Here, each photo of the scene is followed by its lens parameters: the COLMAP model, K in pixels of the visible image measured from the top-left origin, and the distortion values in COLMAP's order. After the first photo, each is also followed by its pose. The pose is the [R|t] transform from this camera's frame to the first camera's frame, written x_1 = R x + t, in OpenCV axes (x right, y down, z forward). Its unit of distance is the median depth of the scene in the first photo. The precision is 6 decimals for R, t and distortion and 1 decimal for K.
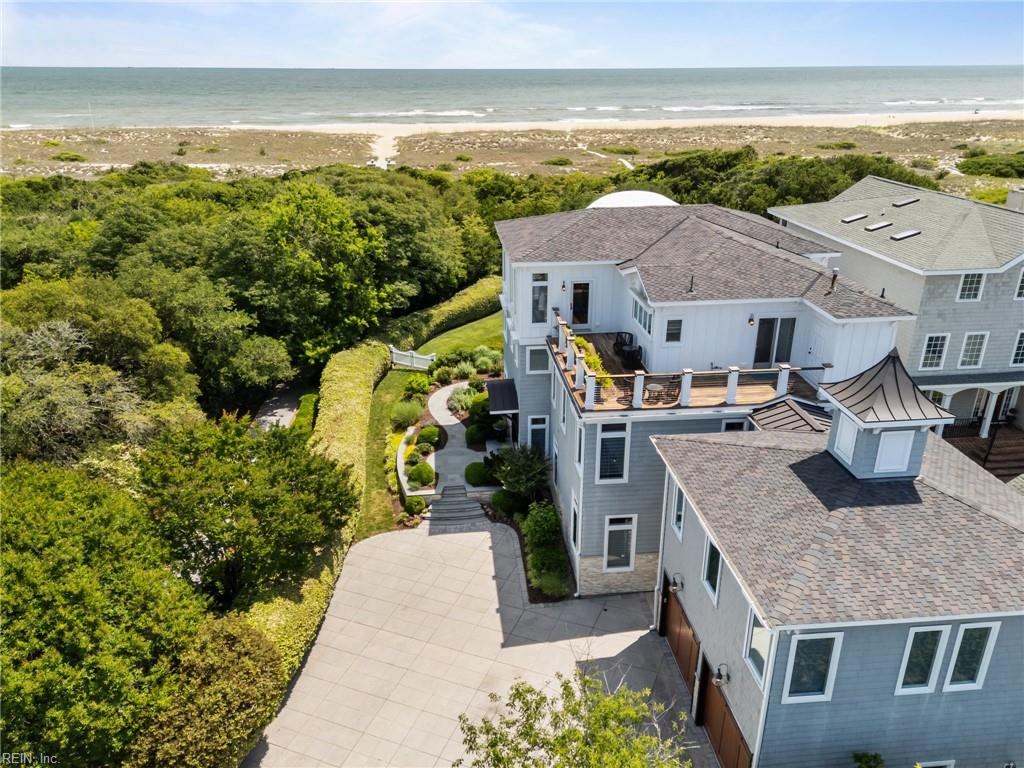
lens RADIAL K [[740.4, 0, 512.0], [0, 740.4, 384.0], [0, 0, 1]] dist [0.056808, -0.062585]
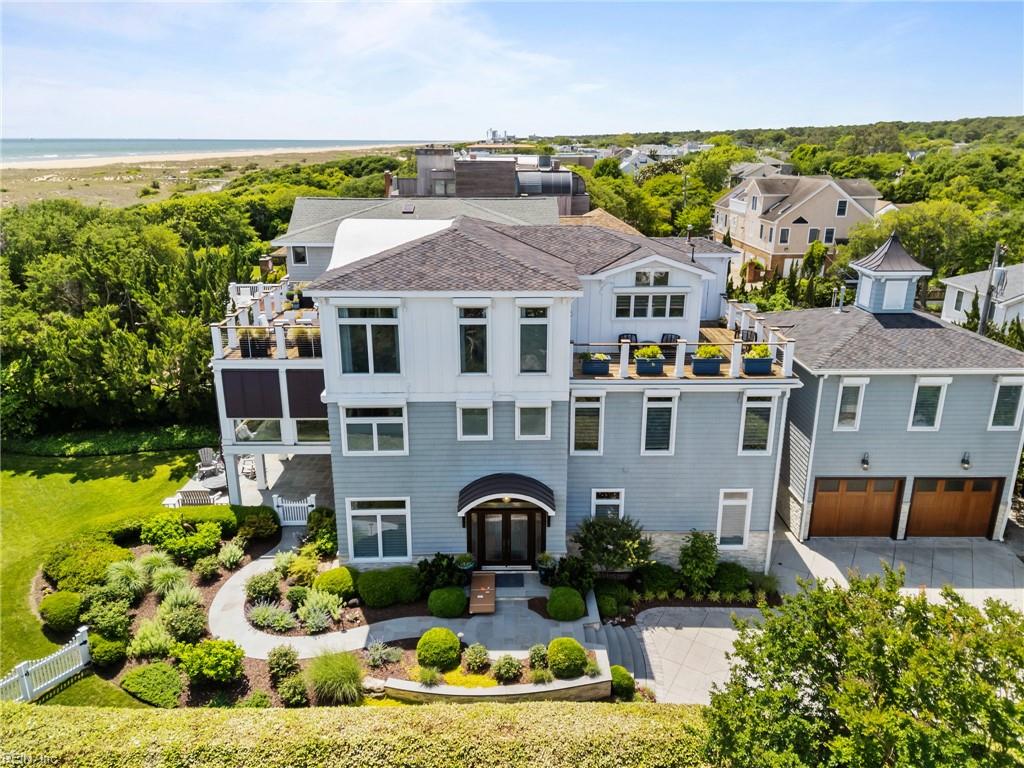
lens RADIAL K [[740.4, 0, 512.0], [0, 740.4, 384.0], [0, 0, 1]] dist [0.056808, -0.062585]
pose [[0.093317, -0.307086, 0.947096, -0.606911], [0.386642, 0.887768, 0.249753, -0.239564], [-0.917497, 0.342881, 0.201576, 0.765222]]
